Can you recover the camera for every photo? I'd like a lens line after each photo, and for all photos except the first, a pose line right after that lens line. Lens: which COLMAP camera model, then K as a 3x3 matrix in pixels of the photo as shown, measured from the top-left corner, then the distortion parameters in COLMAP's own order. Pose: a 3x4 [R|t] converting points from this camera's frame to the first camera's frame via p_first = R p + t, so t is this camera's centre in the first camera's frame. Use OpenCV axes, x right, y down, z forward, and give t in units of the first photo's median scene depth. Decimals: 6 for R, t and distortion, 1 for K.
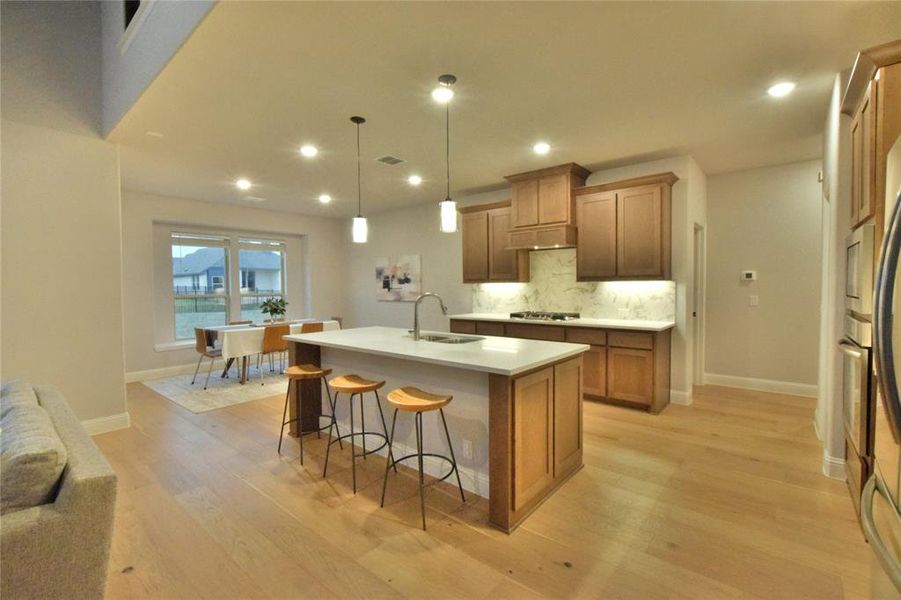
lens RADIAL K [[396.8, 0, 453.7], [0, 396.8, 298.7], [0, 0, 1]] dist [0.007397, -0.007376]
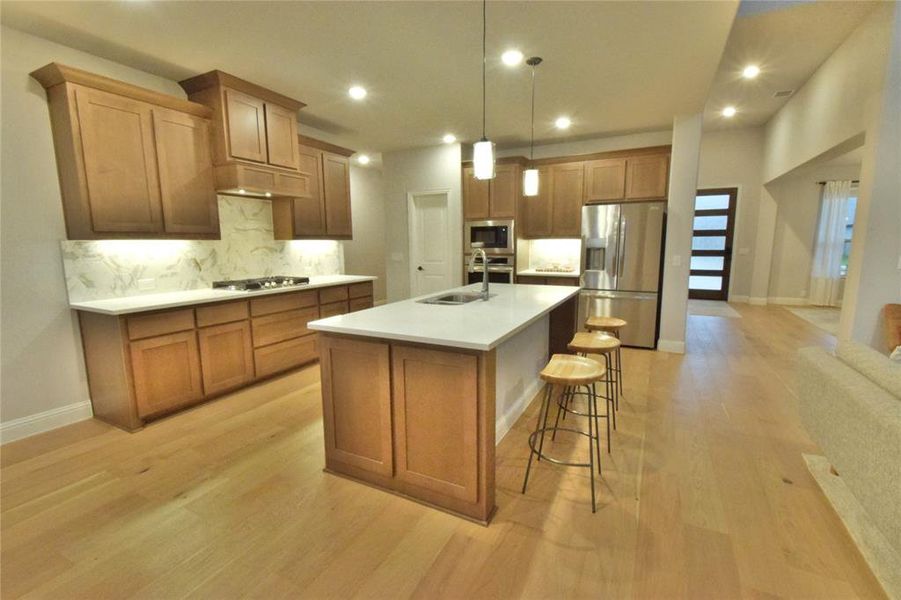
lens RADIAL K [[396.8, 0, 453.7], [0, 396.8, 298.7], [0, 0, 1]] dist [0.007397, -0.007376]
pose [[-0.220262, -0.125820, 0.967292, -0.617670], [0.041880, 0.989512, 0.138246, -0.018769], [-0.974541, 0.070960, -0.212683, 0.802742]]
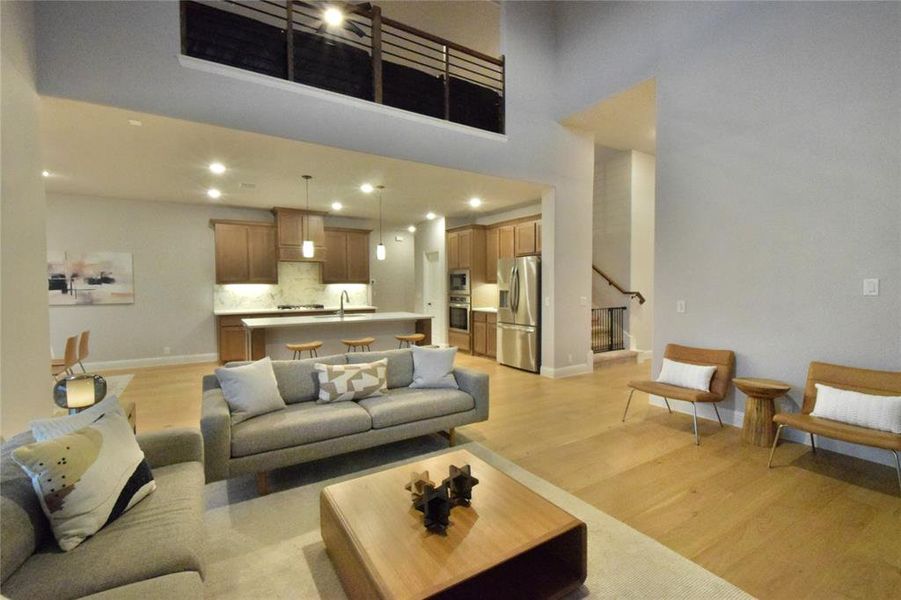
lens RADIAL K [[396.8, 0, 453.7], [0, 396.8, 298.7], [0, 0, 1]] dist [0.007397, -0.007376]
pose [[0.307747, -0.025020, 0.951139, -0.996938], [0.032244, 0.999354, 0.015856, 0.007170], [-0.950922, 0.025789, 0.308355, 0.003949]]
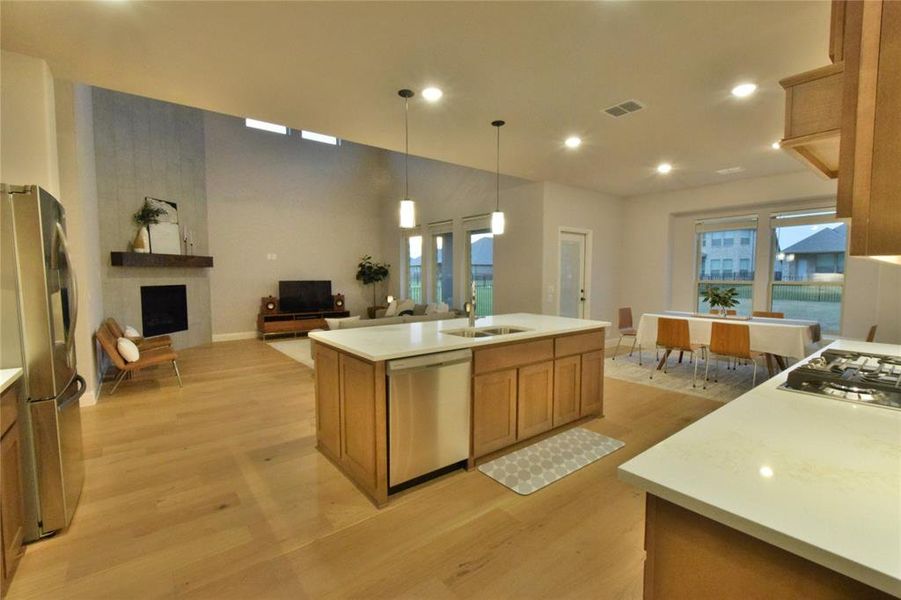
lens RADIAL K [[396.8, 0, 453.7], [0, 396.8, 298.7], [0, 0, 1]] dist [0.007397, -0.007376]
pose [[-0.205614, 0.070954, -0.976058, 0.586837], [-0.030647, 0.996412, 0.078890, -0.030702], [0.978153, 0.046134, -0.202702, 0.733617]]
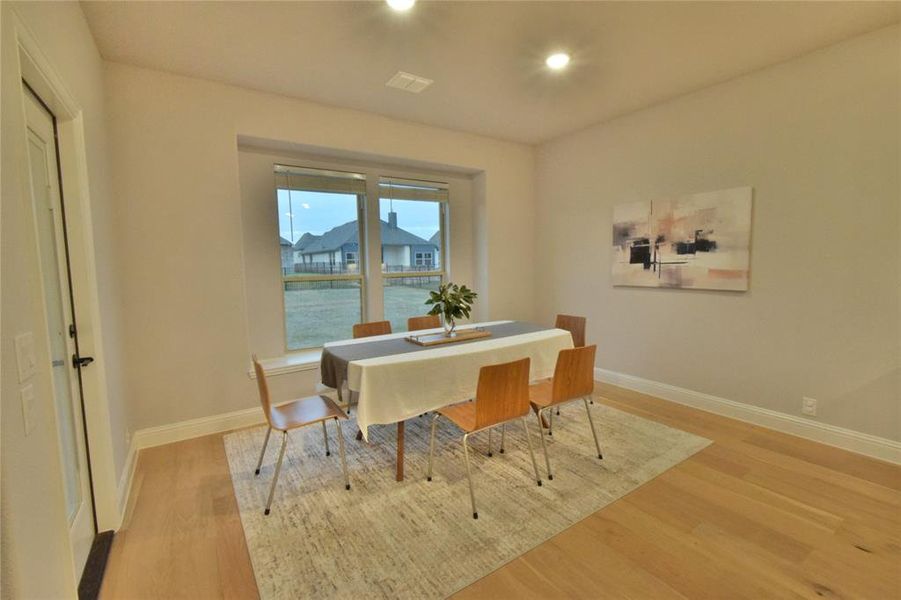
lens RADIAL K [[396.8, 0, 453.7], [0, 396.8, 298.7], [0, 0, 1]] dist [0.007397, -0.007376]
pose [[0.960077, 0.020597, -0.278975, -0.375017], [-0.003199, 0.998029, 0.062676, -0.016398], [0.279716, -0.059281, 0.958251, 0.641720]]
